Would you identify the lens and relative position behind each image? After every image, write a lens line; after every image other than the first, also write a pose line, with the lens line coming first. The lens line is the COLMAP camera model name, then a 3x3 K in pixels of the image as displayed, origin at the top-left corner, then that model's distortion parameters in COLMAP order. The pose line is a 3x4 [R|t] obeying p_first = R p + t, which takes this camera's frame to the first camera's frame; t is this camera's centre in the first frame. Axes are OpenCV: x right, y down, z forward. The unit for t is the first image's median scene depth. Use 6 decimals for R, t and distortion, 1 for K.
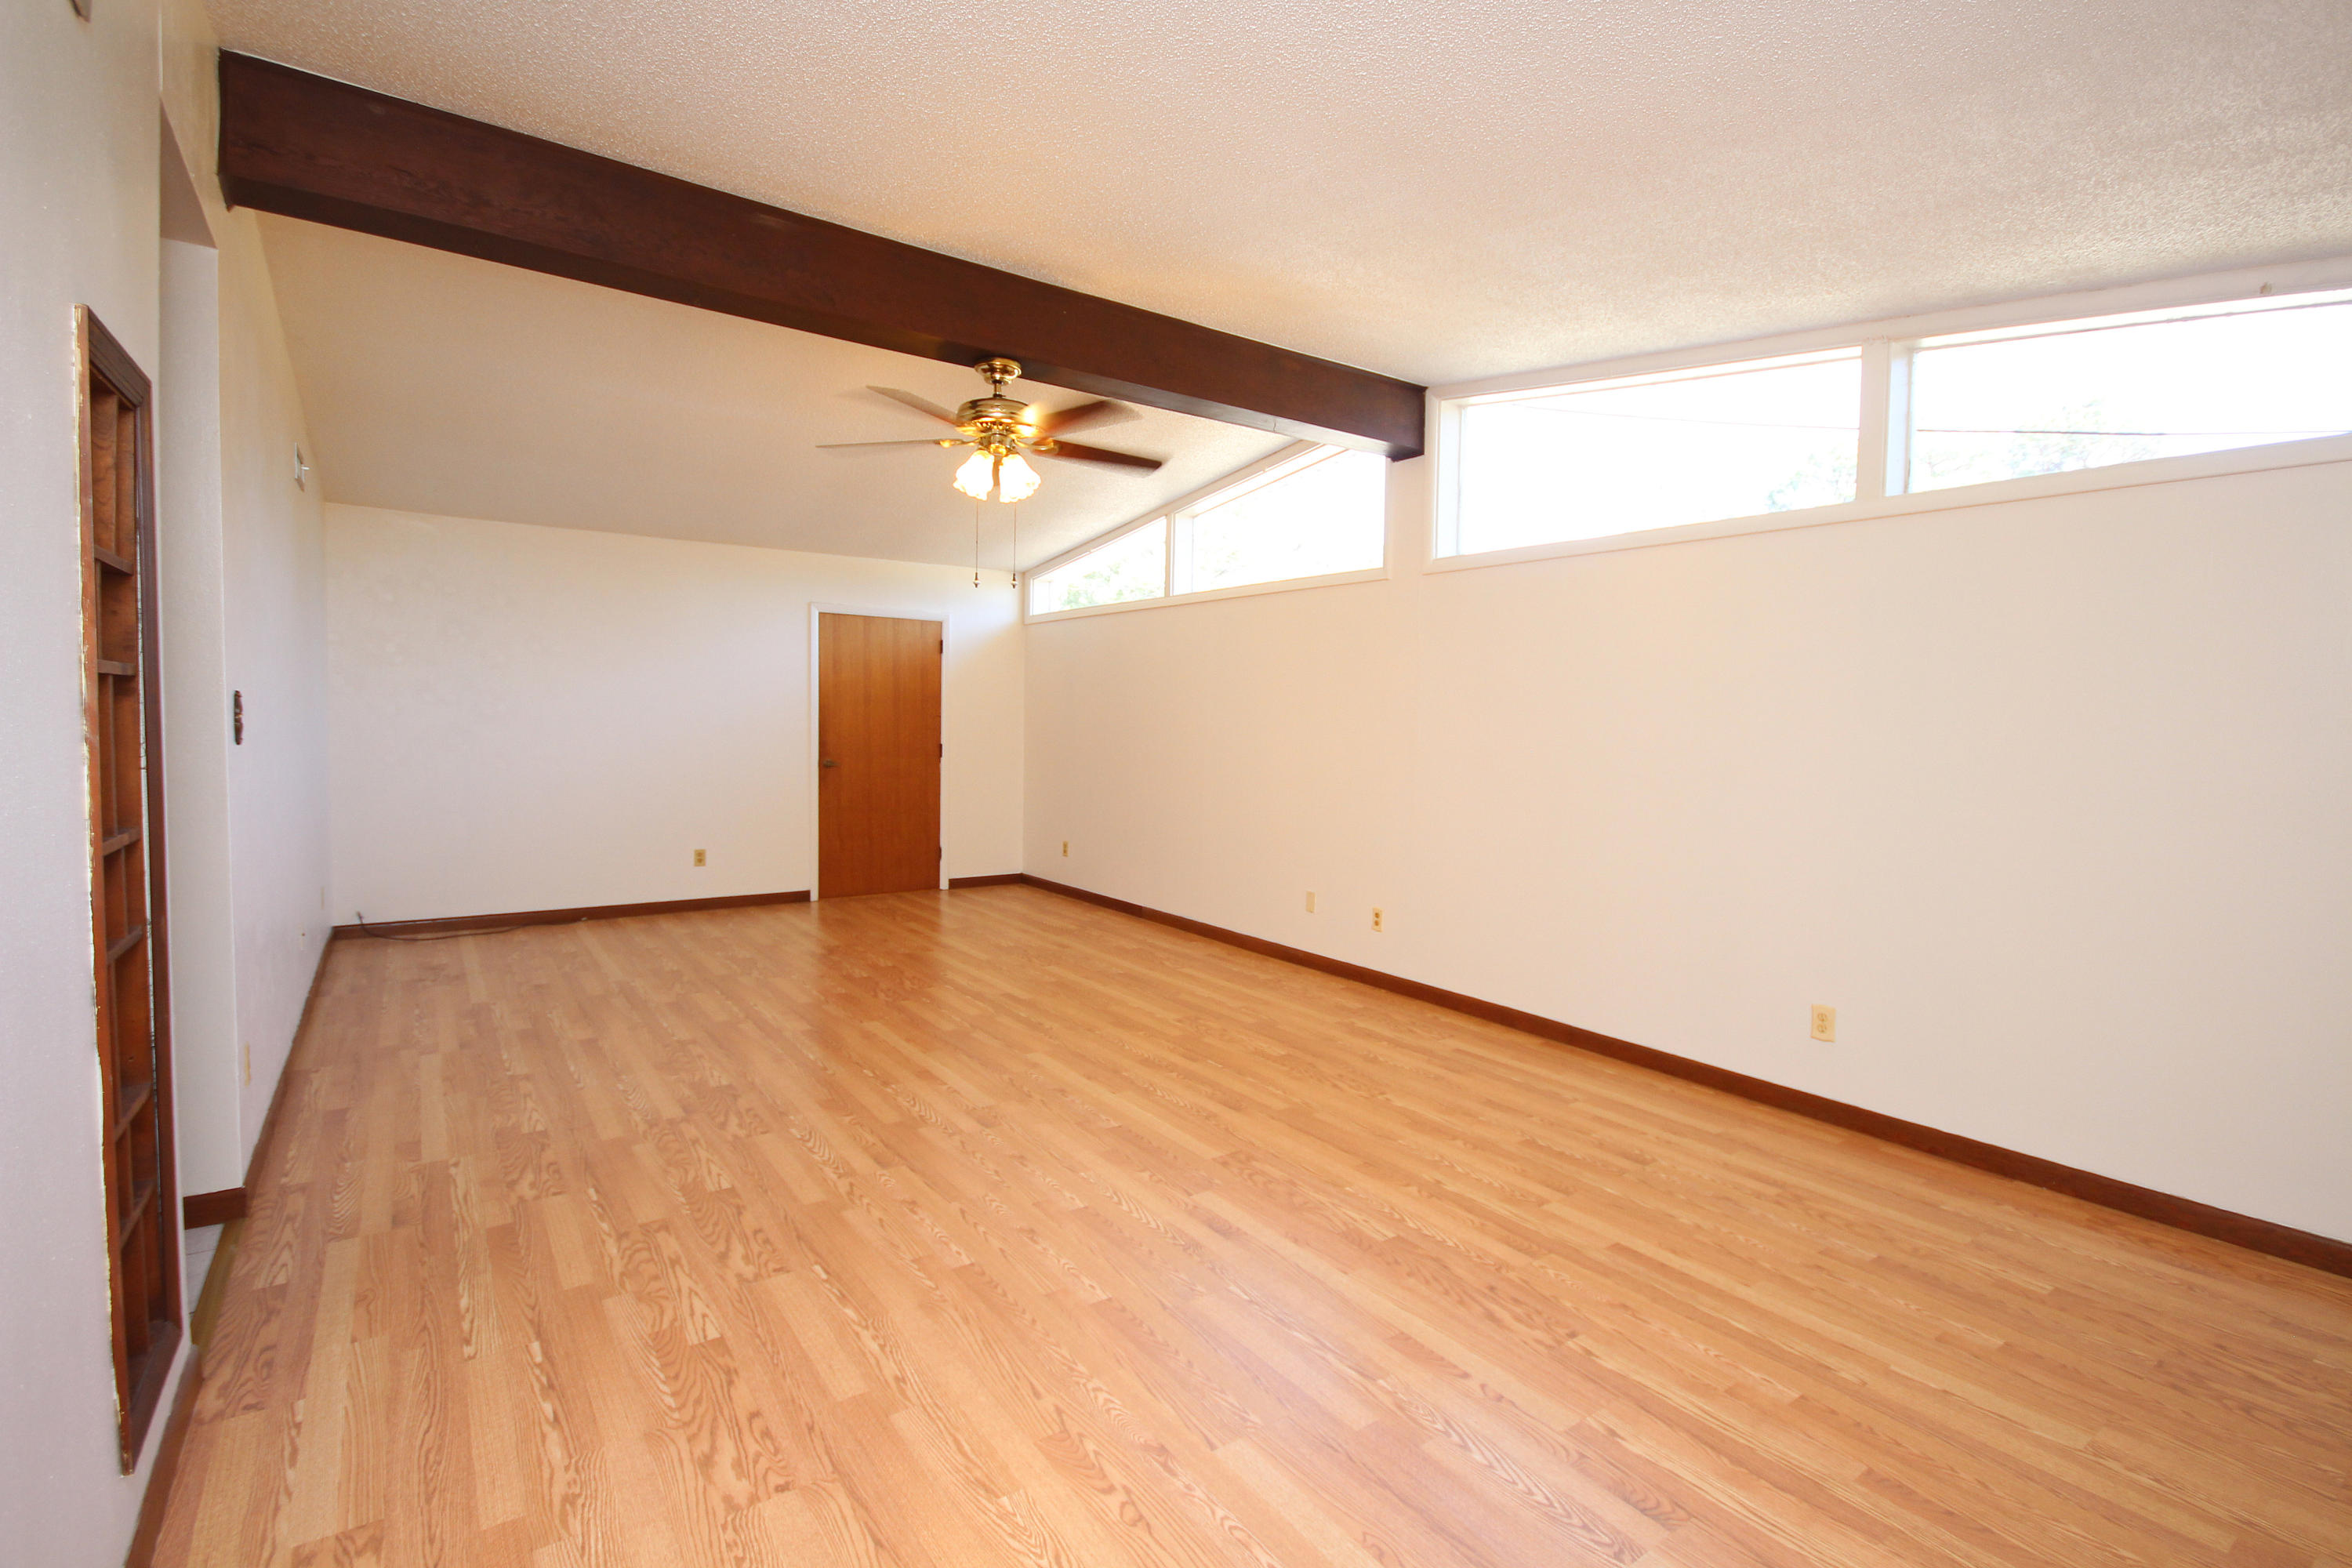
lens RADIAL K [[1094.0, 0, 1182.8], [0, 1094.0, 768.9], [0, 0, 1]] dist [-0.001416, -0.001578]
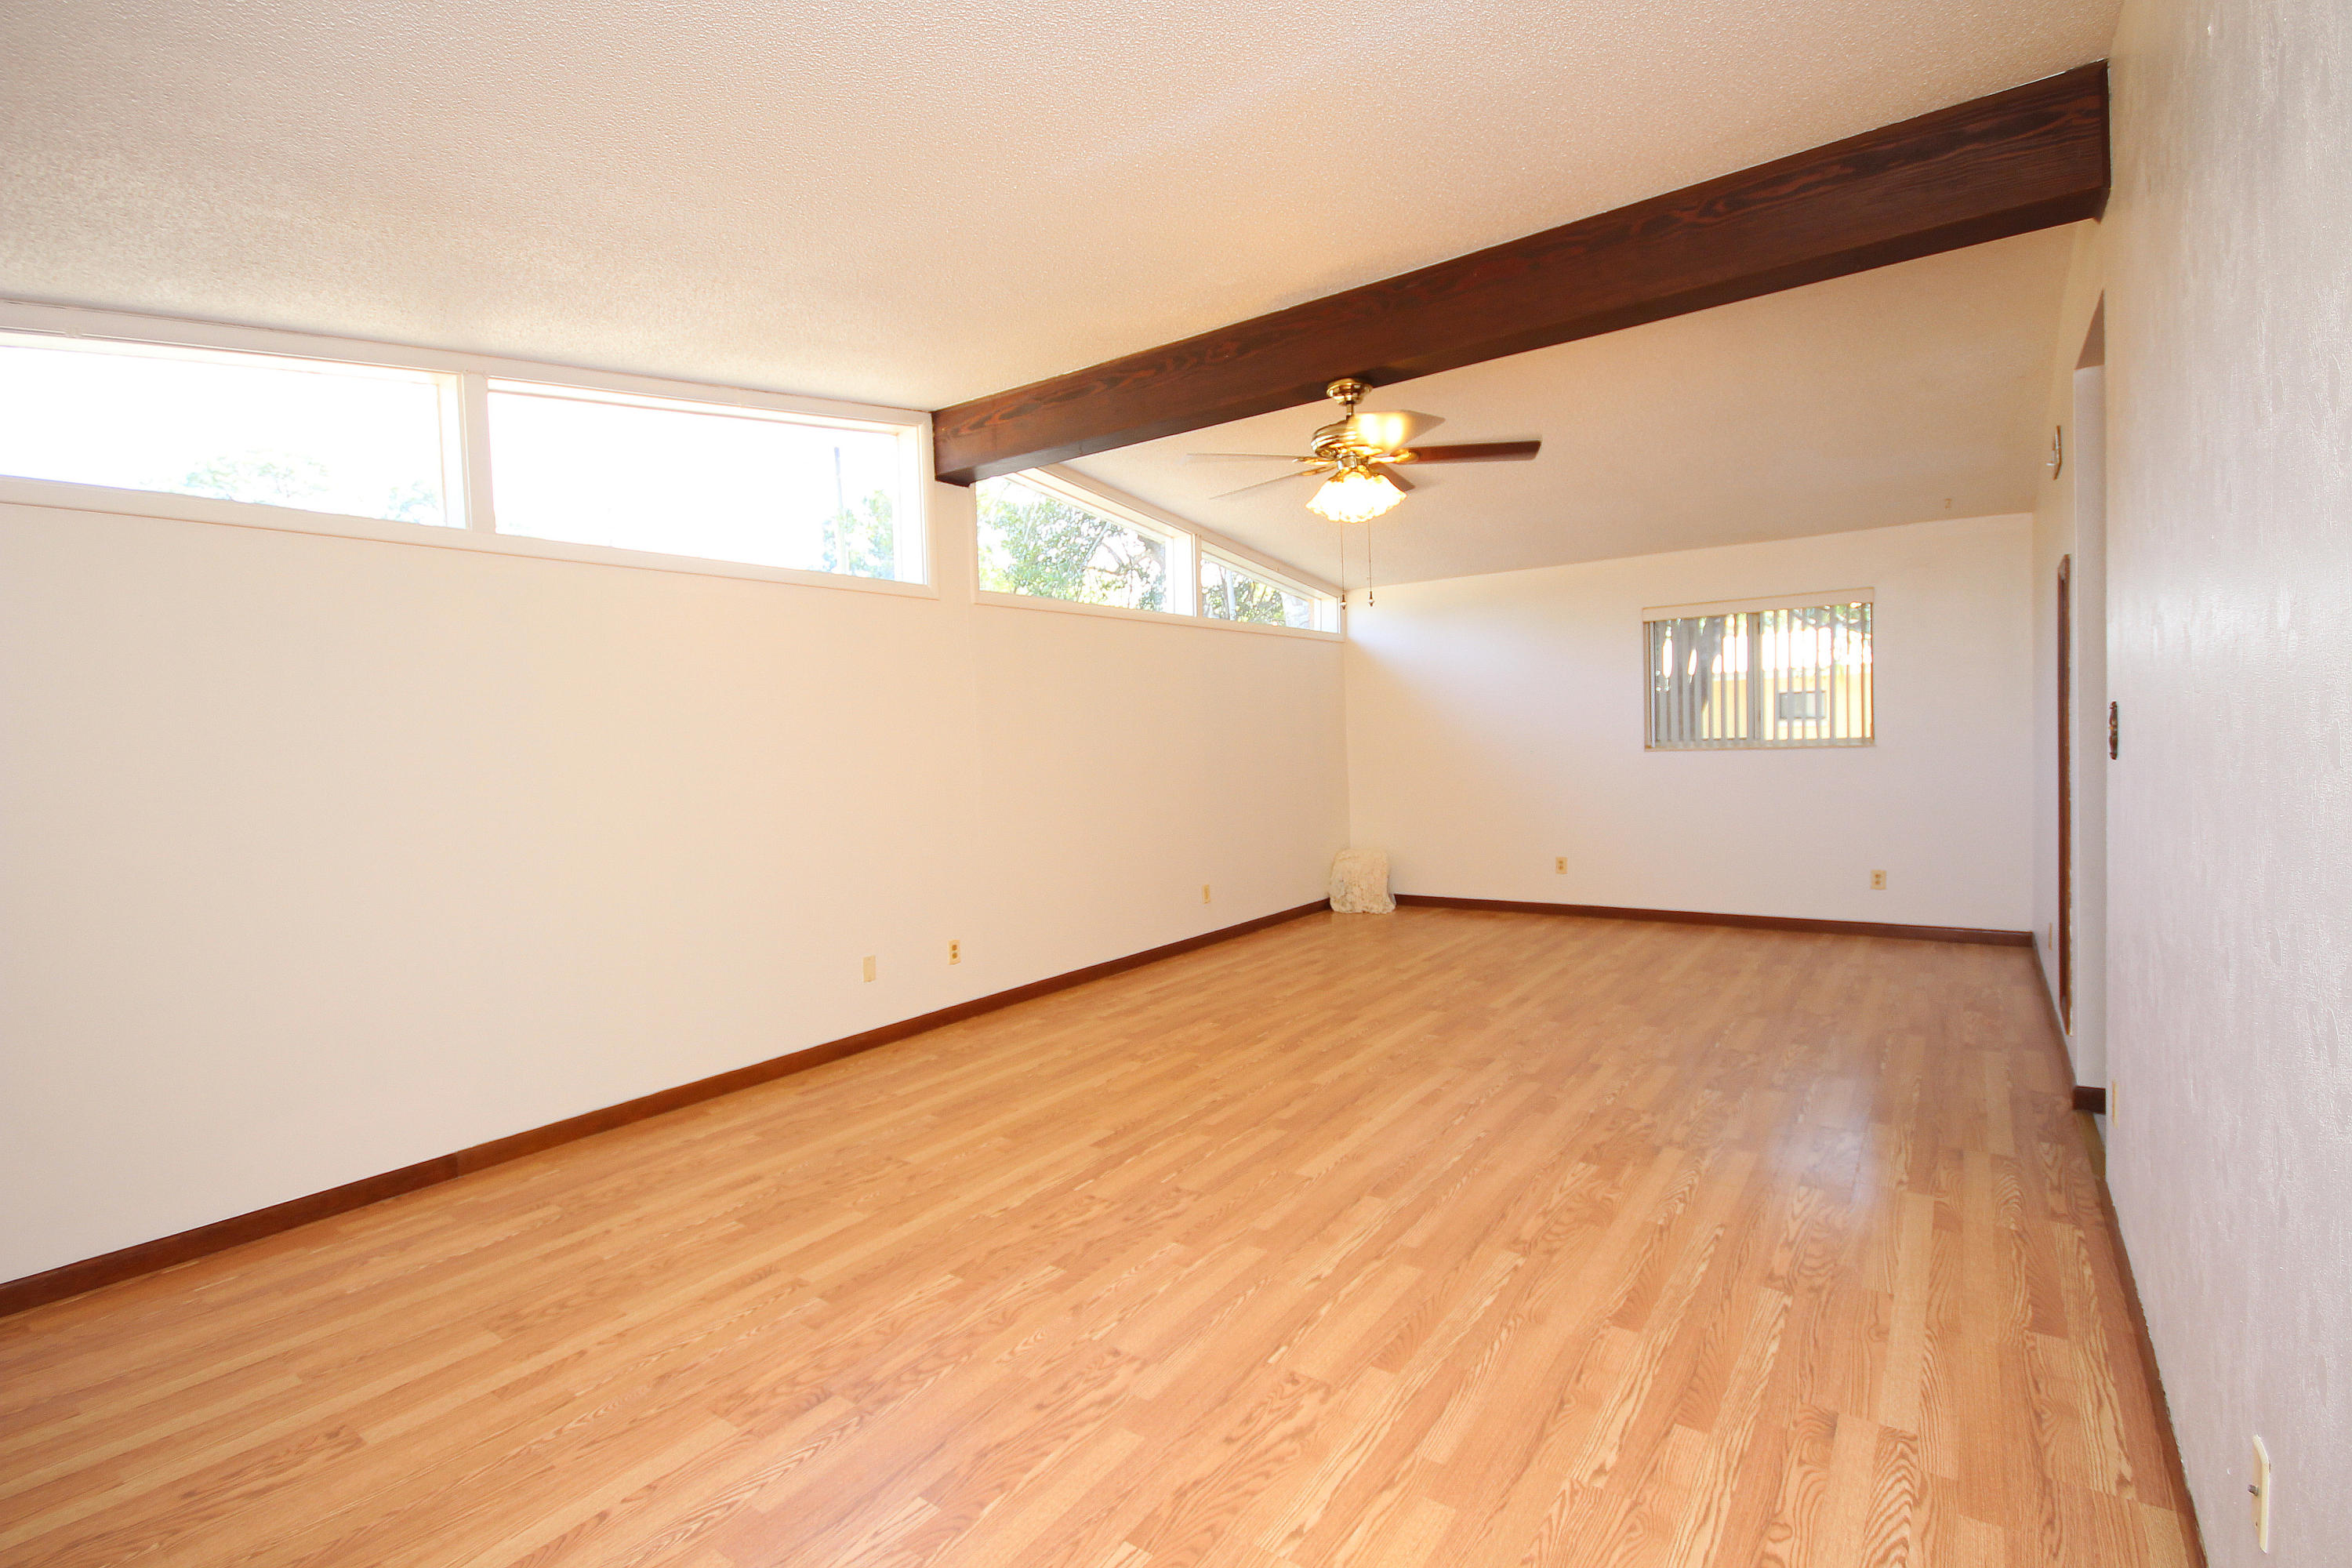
lens RADIAL K [[1094.0, 0, 1195.0], [0, 1094.0, 788.5], [0, 0, 1]] dist [-0.001416, -0.001578]
pose [[-0.335478, -0.055856, 0.940391, -1.066489], [0.073266, 0.993670, 0.085158, -0.098267], [-0.939195, 0.097467, -0.329262, 1.481509]]
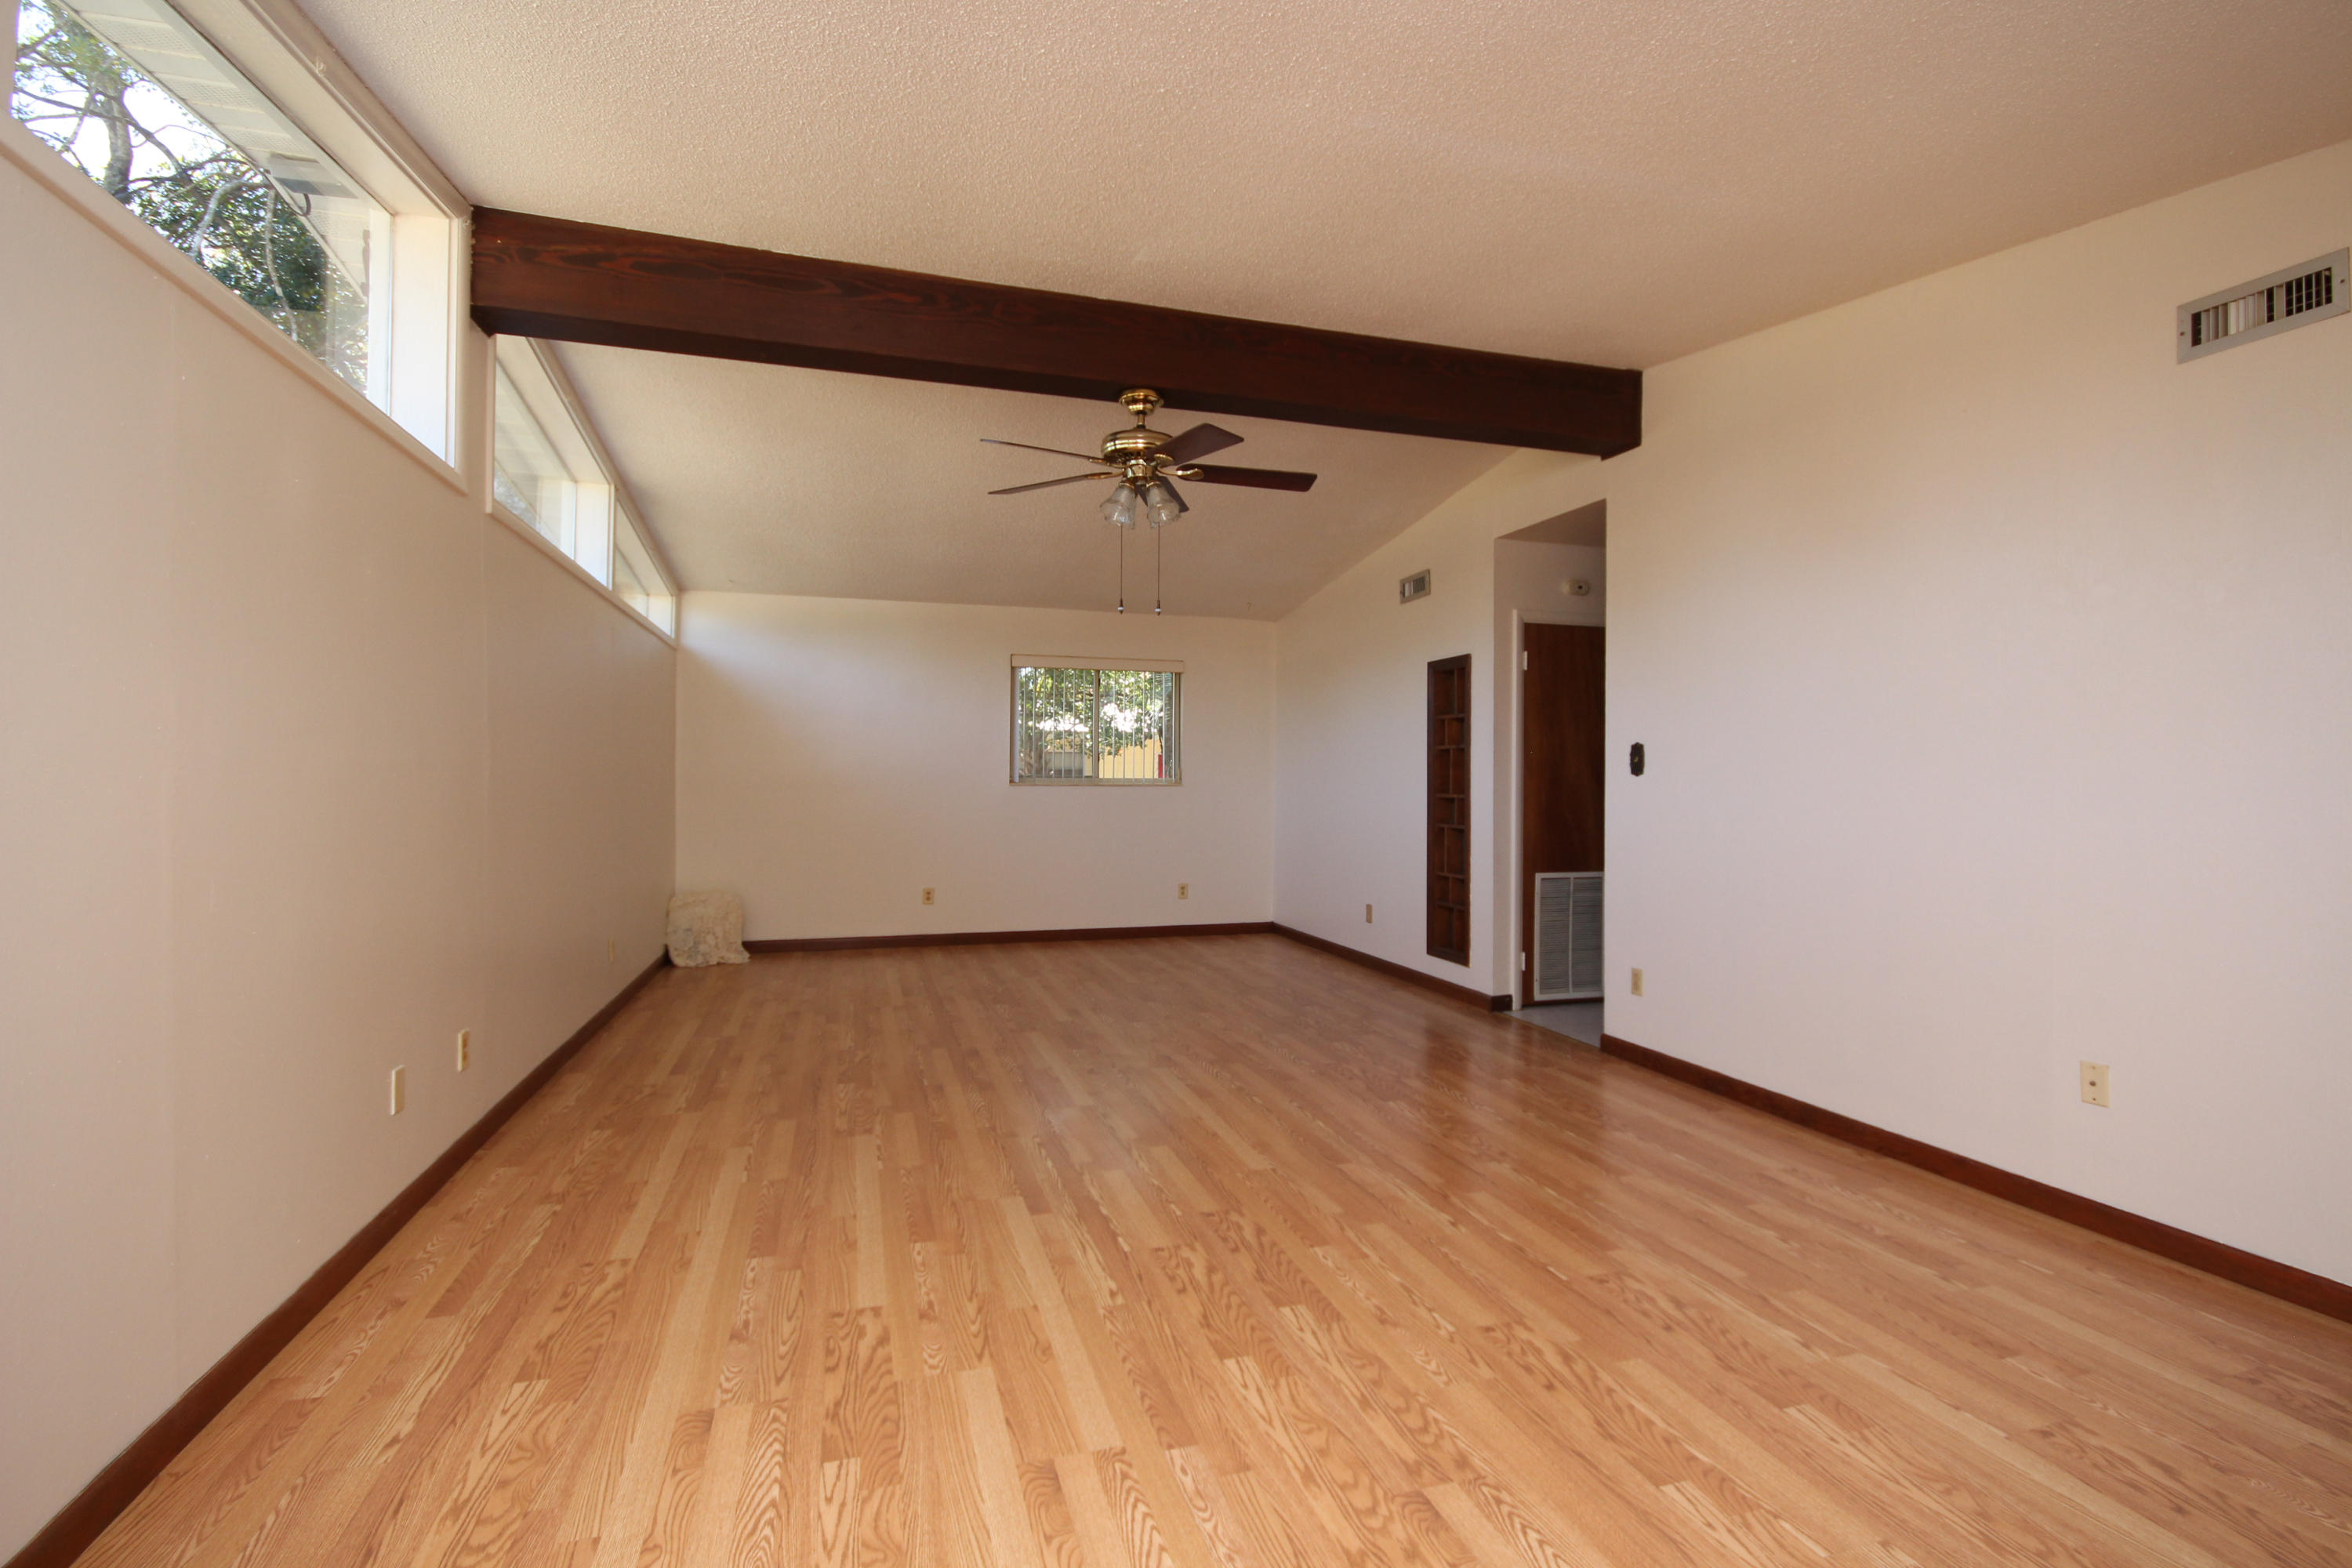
lens RADIAL K [[1094.0, 0, 1198.2], [0, 1094.0, 784.2], [0, 0, 1]] dist [-0.001416, -0.001578]
pose [[-0.955679, -0.028151, 0.293062, -0.519204], [-0.012040, 0.998322, 0.056633, -0.067573], [-0.294165, 0.050595, -0.954415, 1.949712]]
